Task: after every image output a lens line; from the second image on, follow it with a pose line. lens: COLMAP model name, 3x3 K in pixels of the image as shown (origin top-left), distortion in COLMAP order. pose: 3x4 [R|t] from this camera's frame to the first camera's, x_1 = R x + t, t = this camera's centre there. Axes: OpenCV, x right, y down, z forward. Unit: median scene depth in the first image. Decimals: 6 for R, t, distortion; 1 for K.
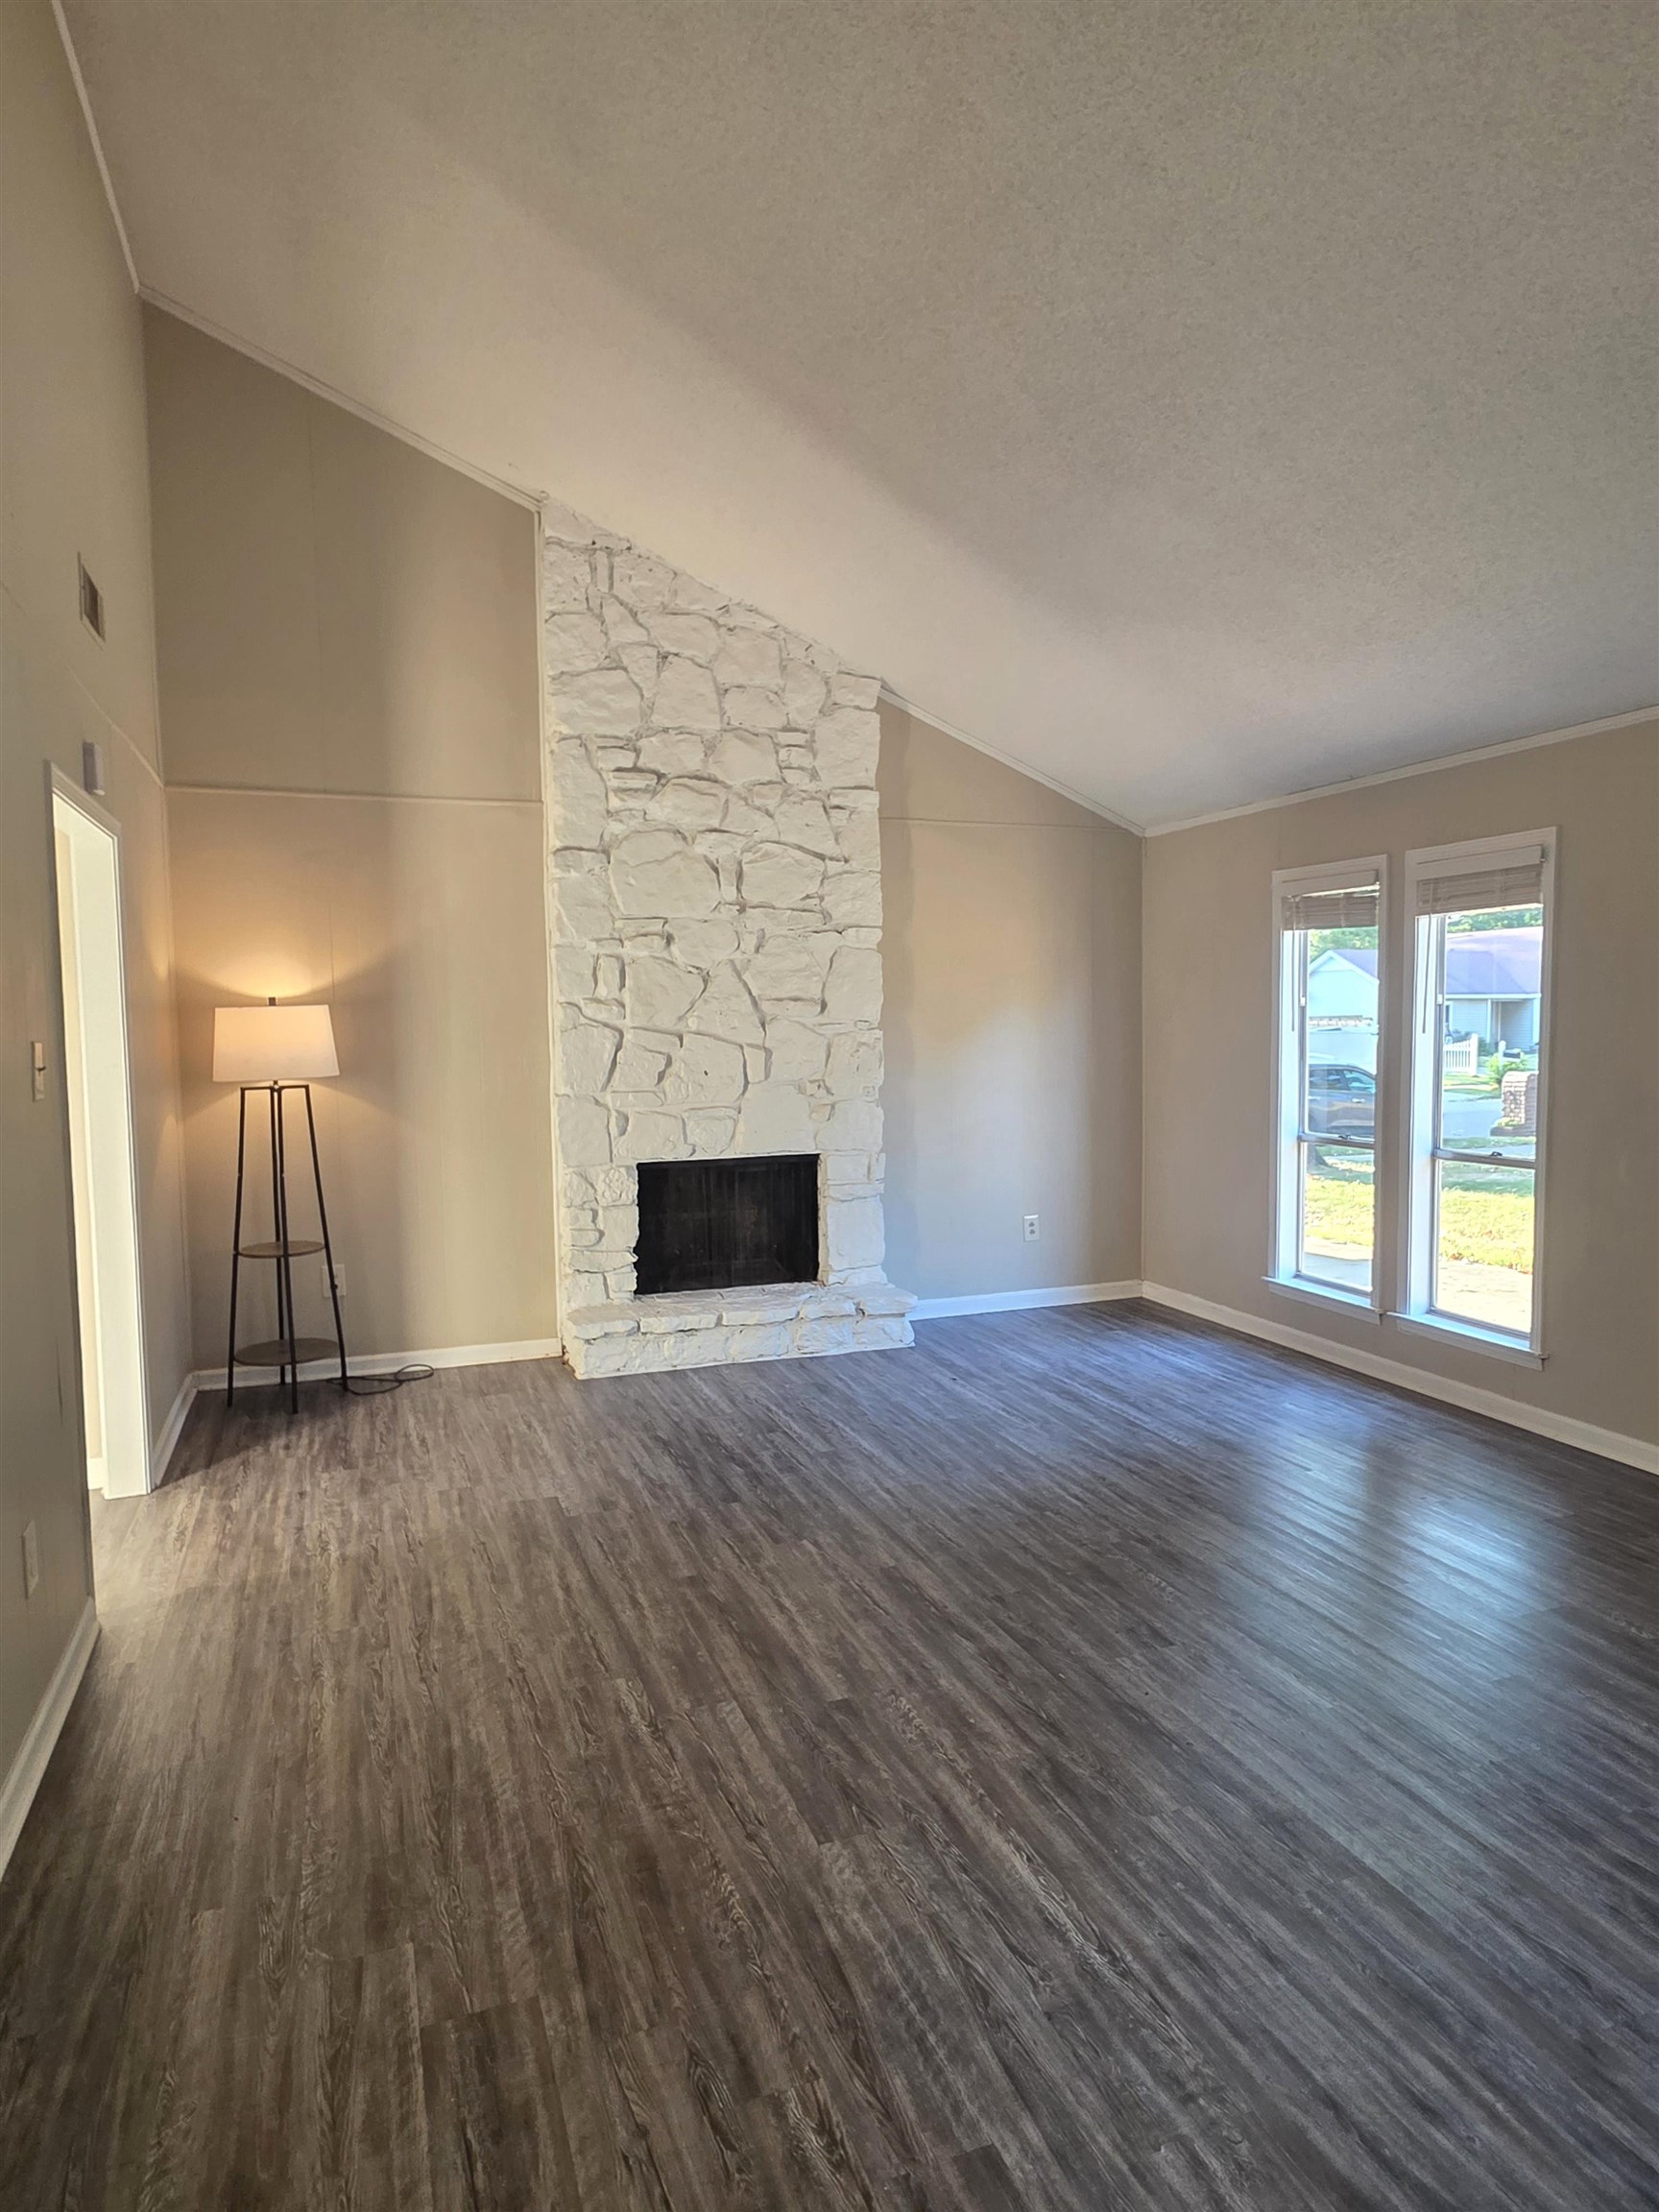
lens RADIAL K [[1267.4, 0, 828.9], [0, 1267.4, 1109.1], [0, 0, 1]] dist [0.003110, -0.002606]
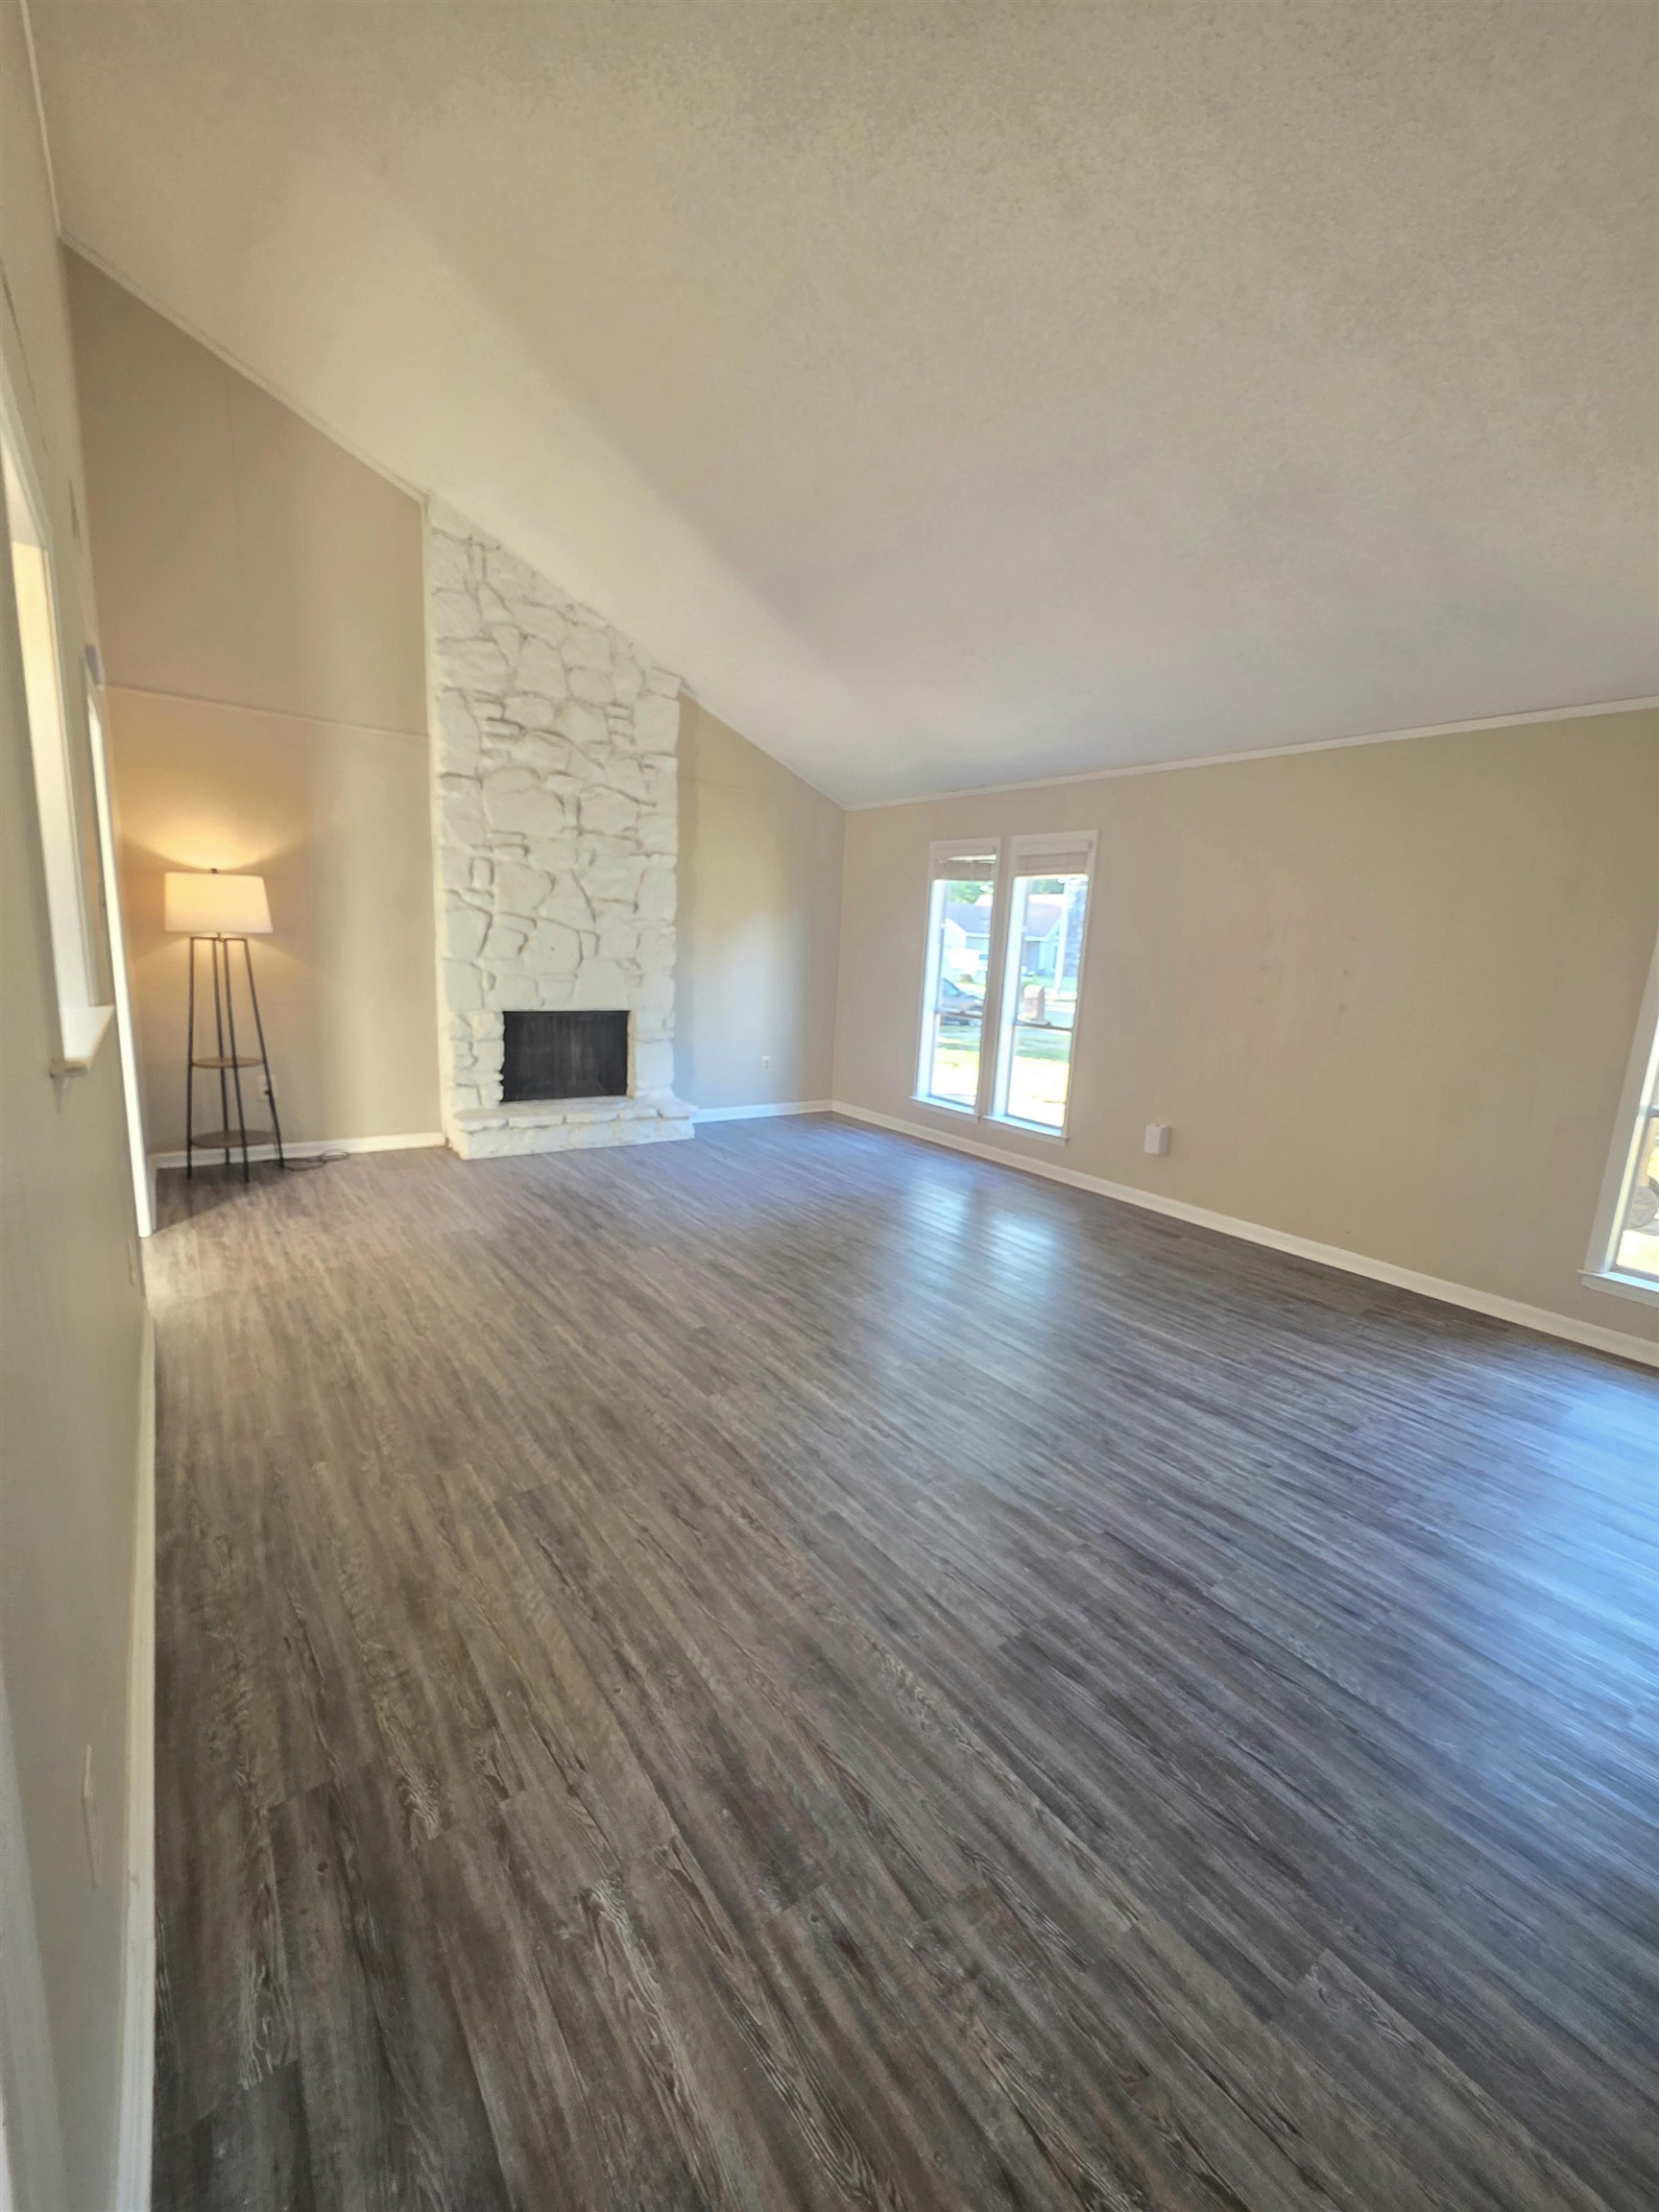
lens RADIAL K [[891.0, 0, 826.1], [0, 891.0, 1108.6], [0, 0, 1]] dist [-0.002765, 0.000044]
pose [[0.958624, 0.010340, 0.284489, -0.107967], [-0.044676, 0.992421, 0.114473, 0.027295], [-0.281149, -0.122447, 0.951820, -0.076204]]
